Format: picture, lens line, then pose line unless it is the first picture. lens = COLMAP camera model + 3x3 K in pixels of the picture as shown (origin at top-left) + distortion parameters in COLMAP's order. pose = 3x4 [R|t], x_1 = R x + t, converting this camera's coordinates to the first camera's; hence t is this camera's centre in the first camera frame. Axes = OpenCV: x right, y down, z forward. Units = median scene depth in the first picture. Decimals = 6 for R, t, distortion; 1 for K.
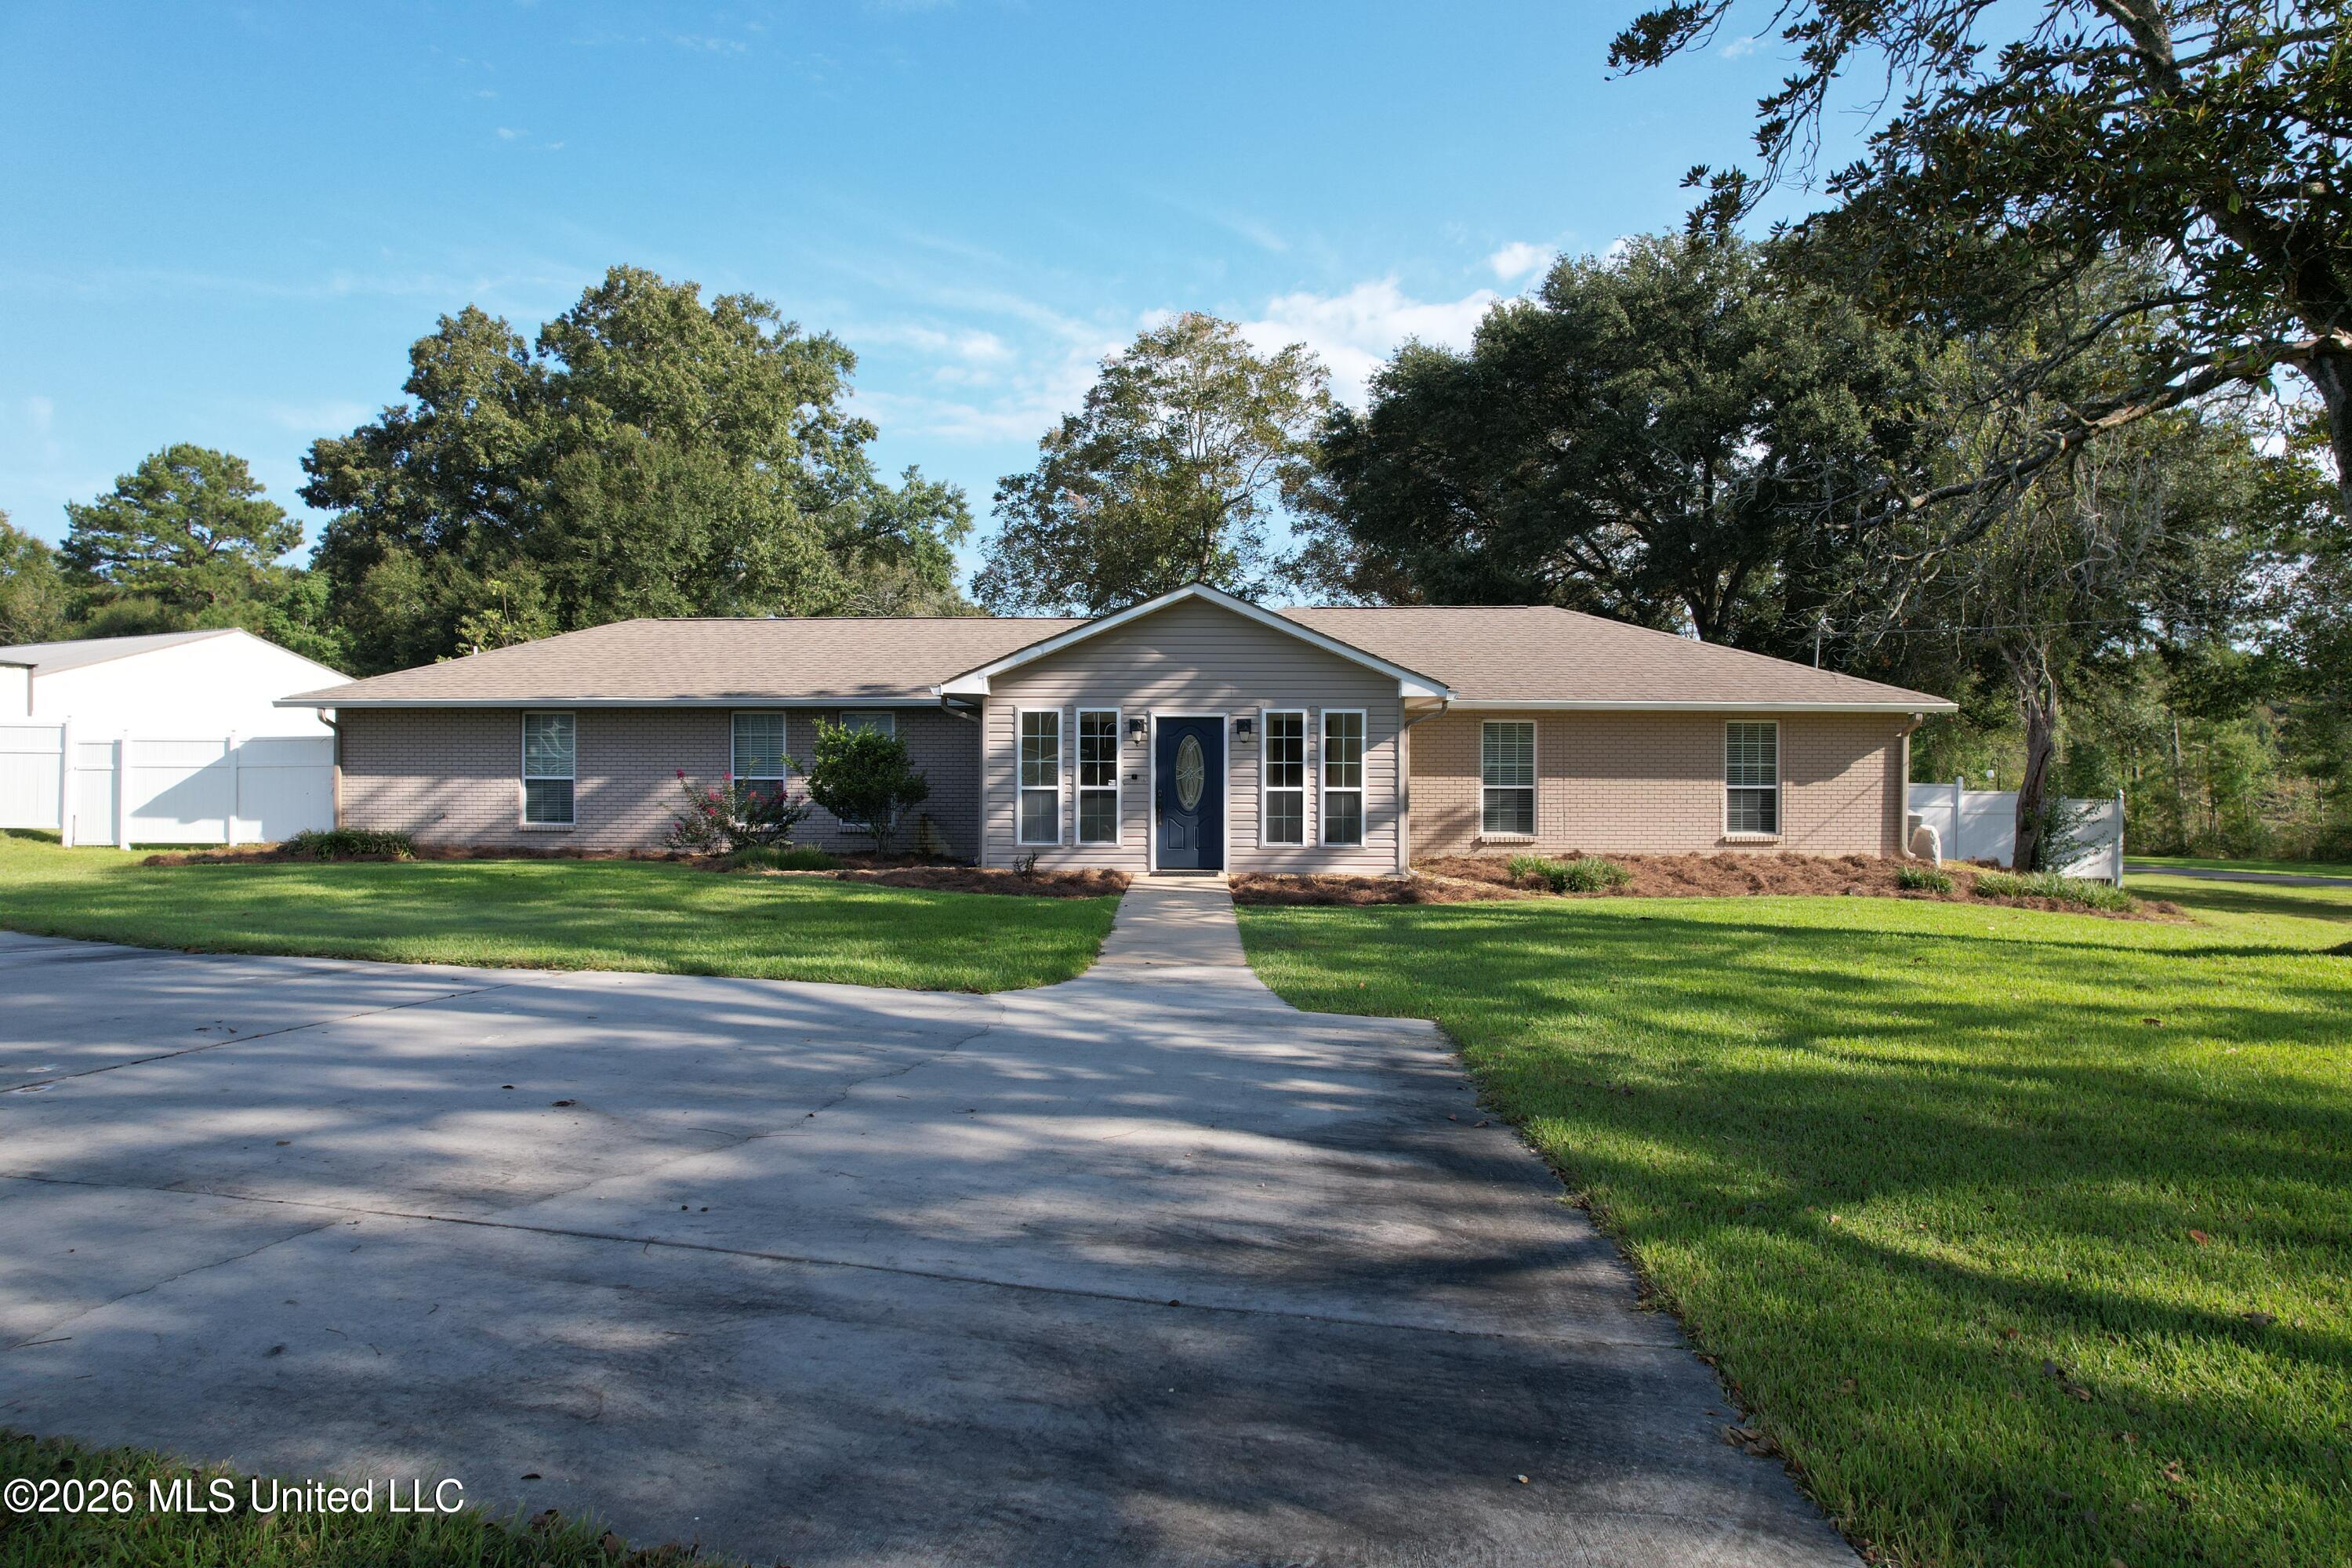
lens RADIAL K [[1508.2, 0, 1181.7], [0, 1508.2, 777.6], [0, 0, 1]] dist [-0.064281, 0.051797]
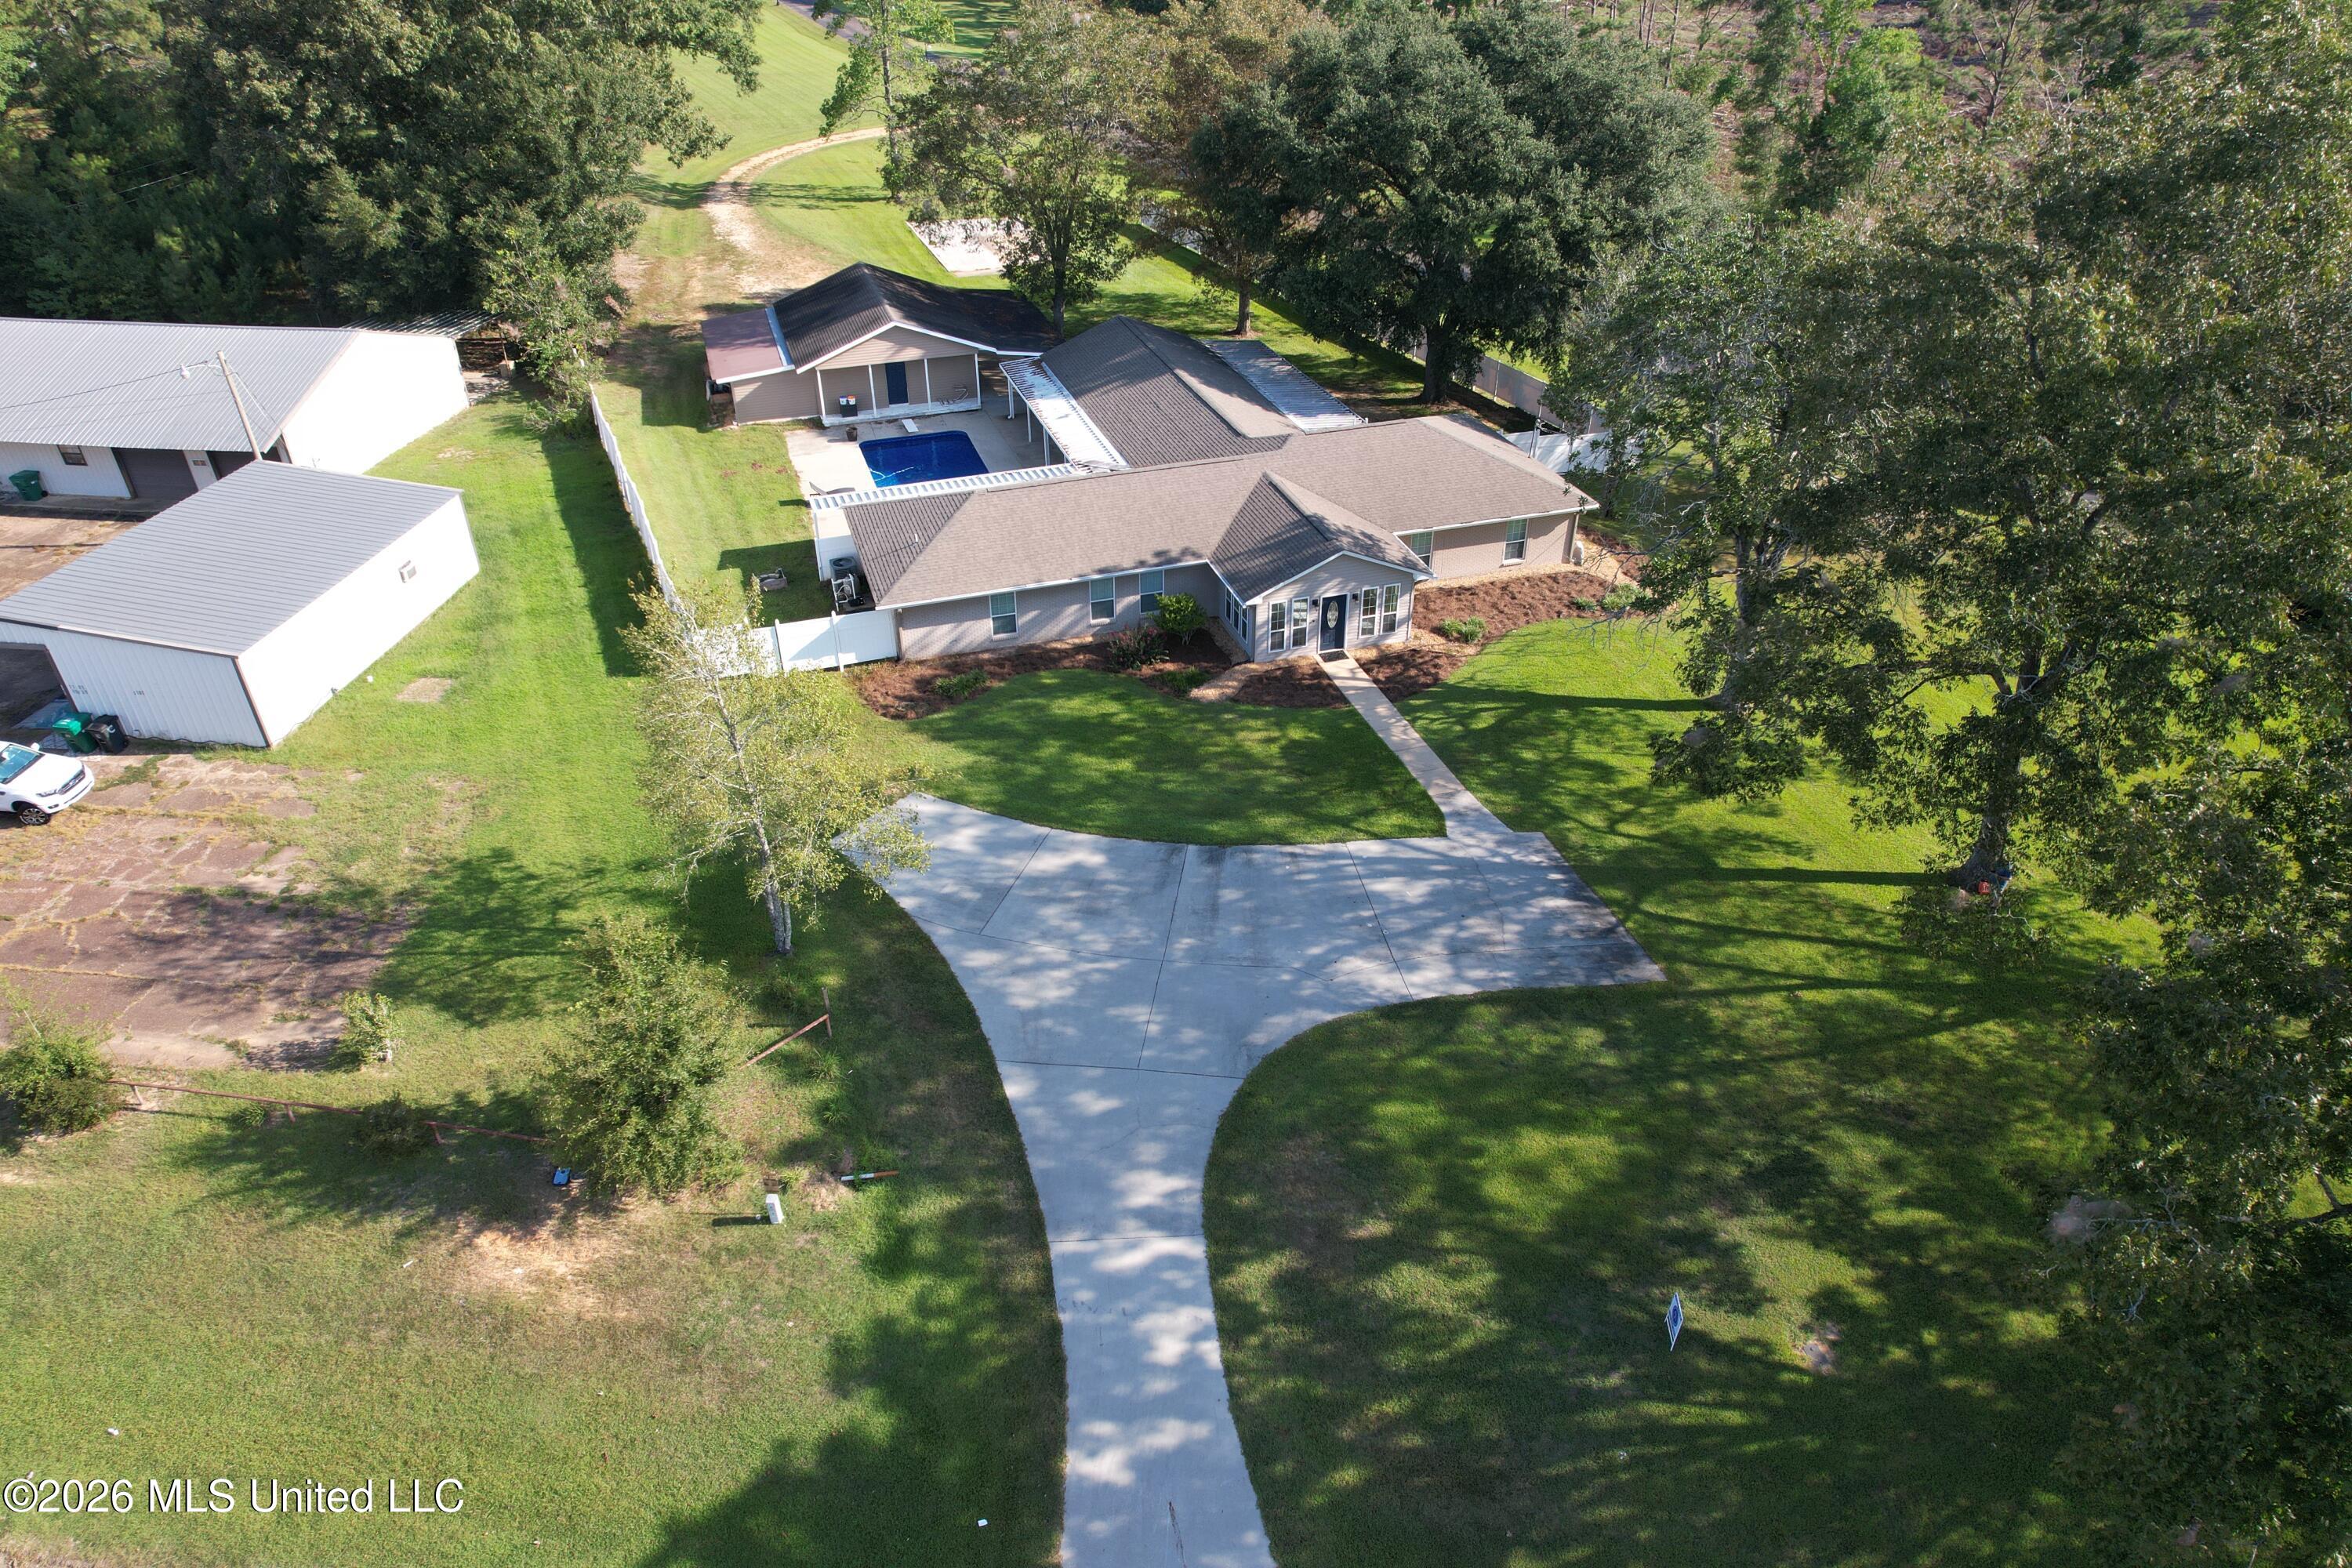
lens RADIAL K [[1508.2, 0, 1187.6], [0, 1508.2, 787.9], [0, 0, 1]] dist [-0.064281, 0.051797]
pose [[0.943243, -0.185339, 0.275576, -0.793640], [0.002092, 0.833089, 0.553134, -0.944133], [-0.332097, -0.521164, 0.786194, -0.844144]]
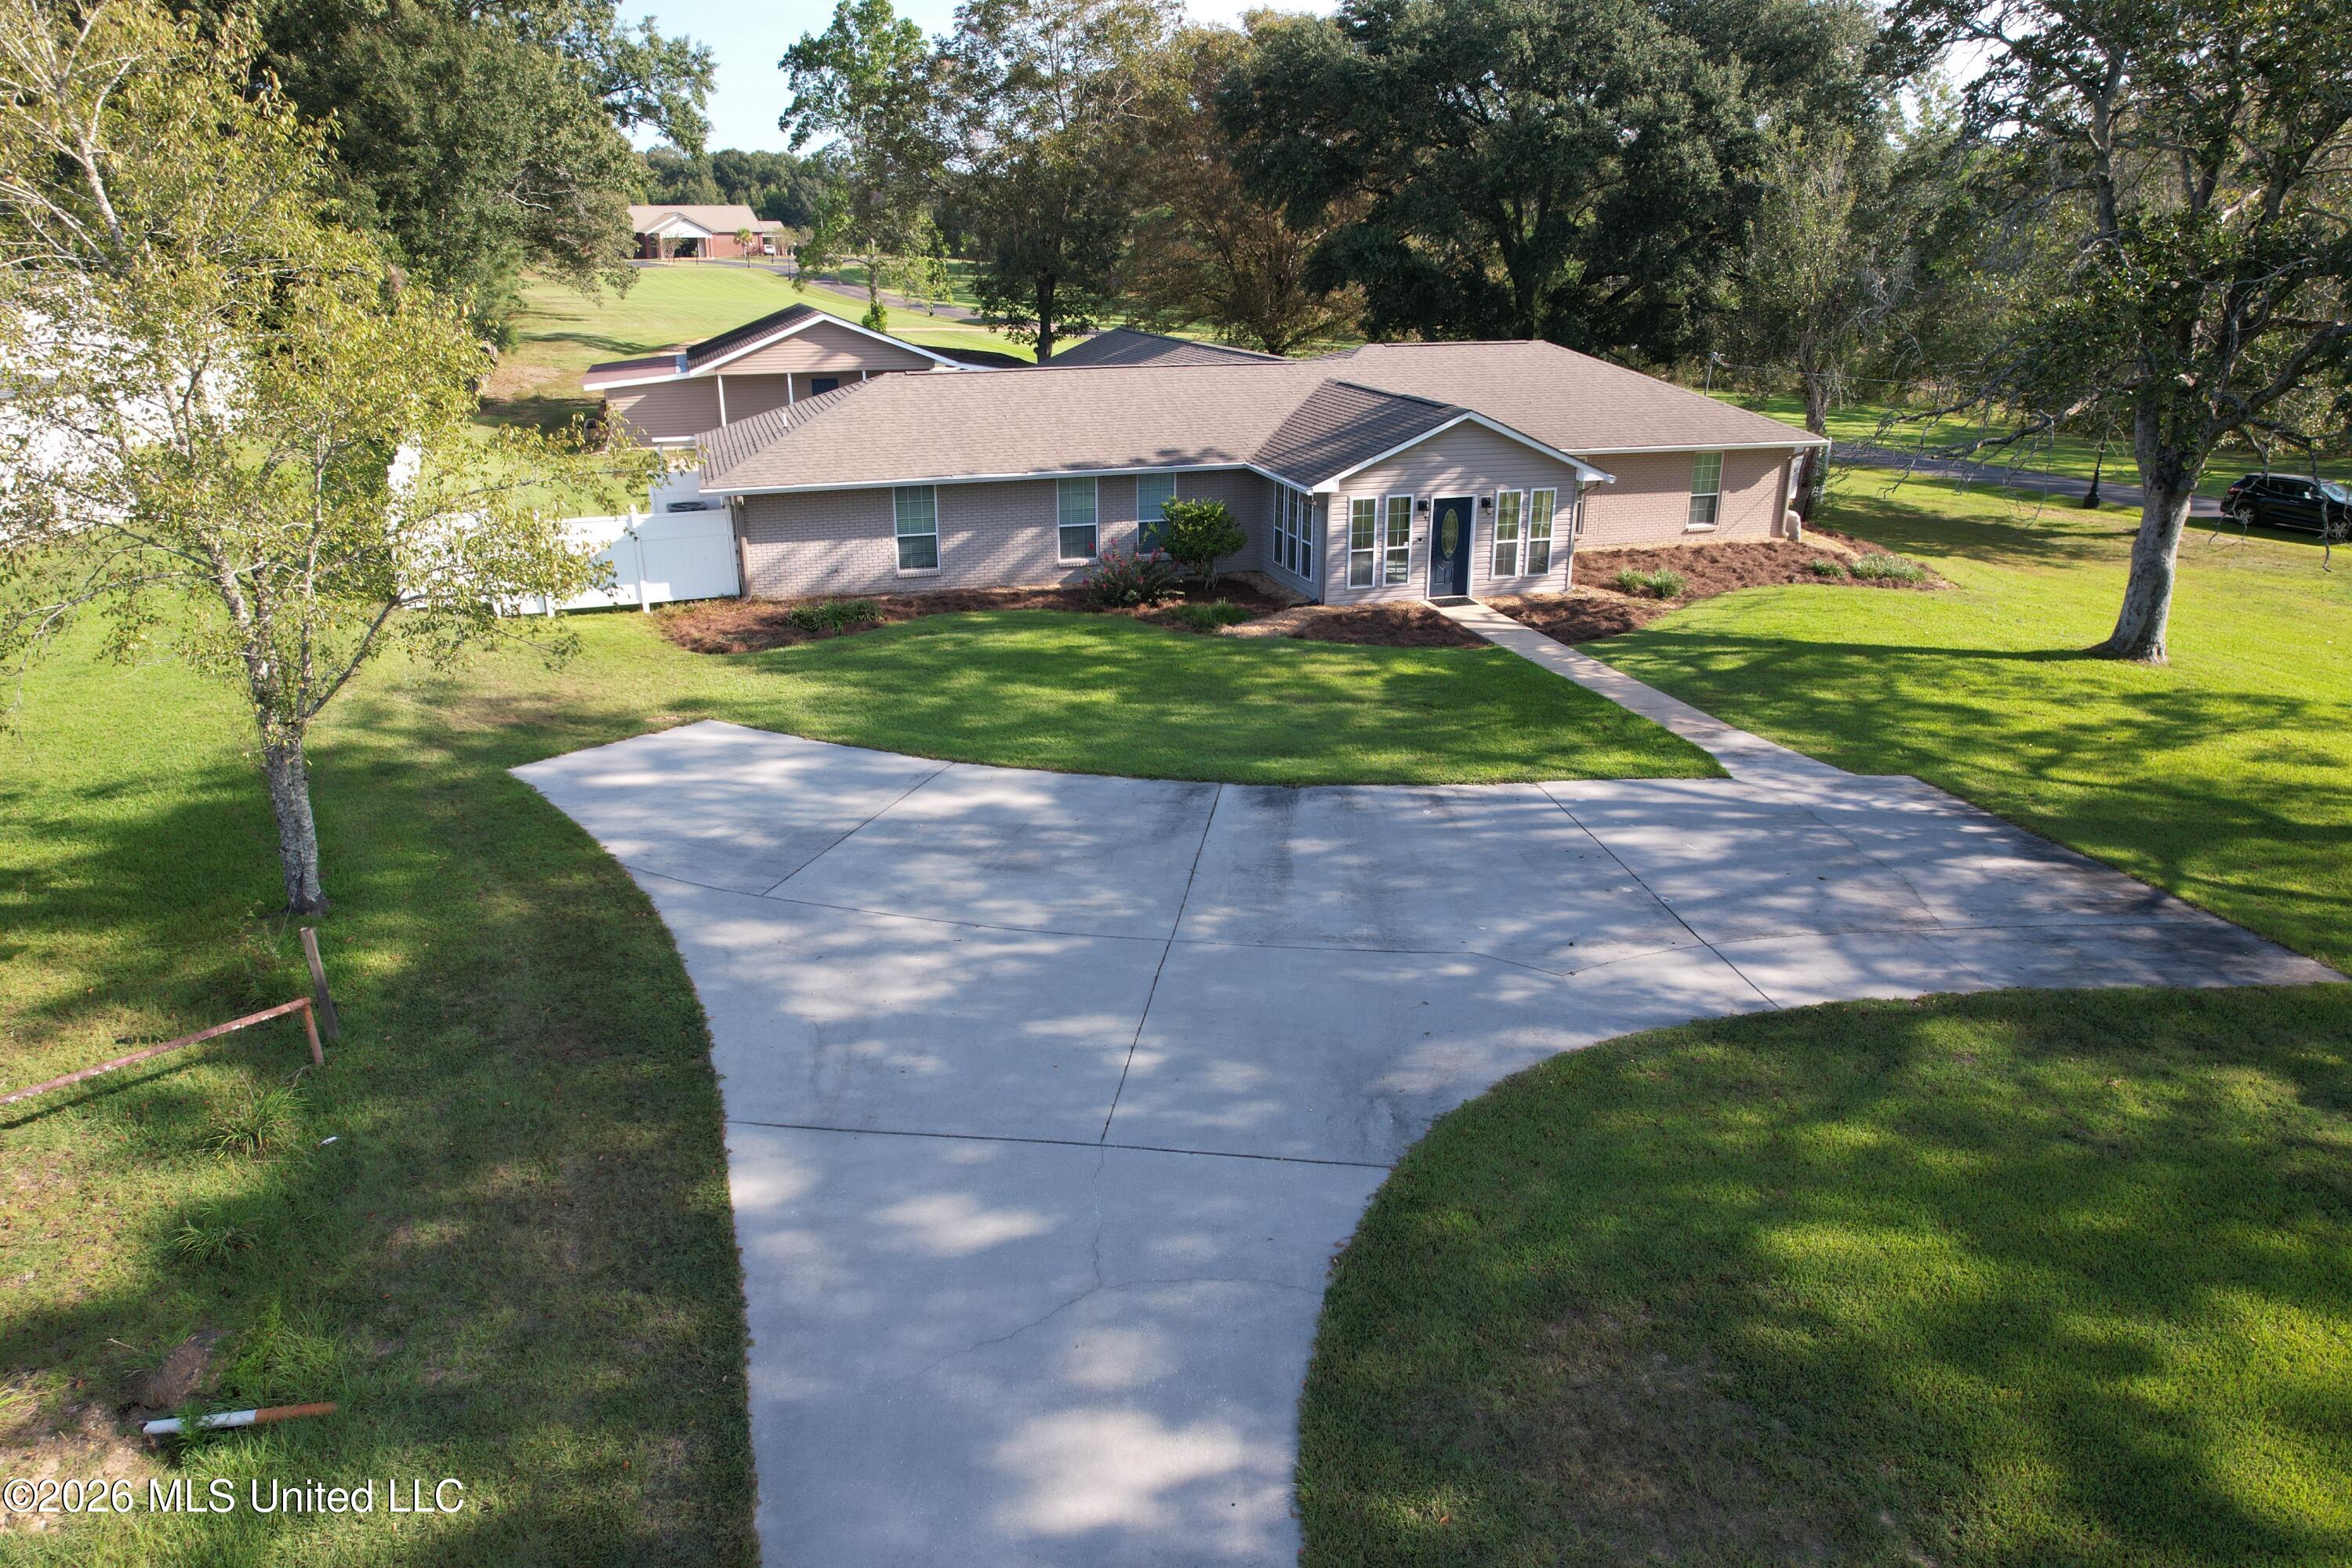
lens RADIAL K [[1508.2, 0, 1184.7], [0, 1508.2, 783.8], [0, 0, 1]] dist [-0.064281, 0.051797]
pose [[0.946578, -0.111892, 0.302440, -0.612109], [0.000539, 0.938421, 0.345493, -0.241852], [-0.322474, -0.326873, 0.888349, -0.288505]]
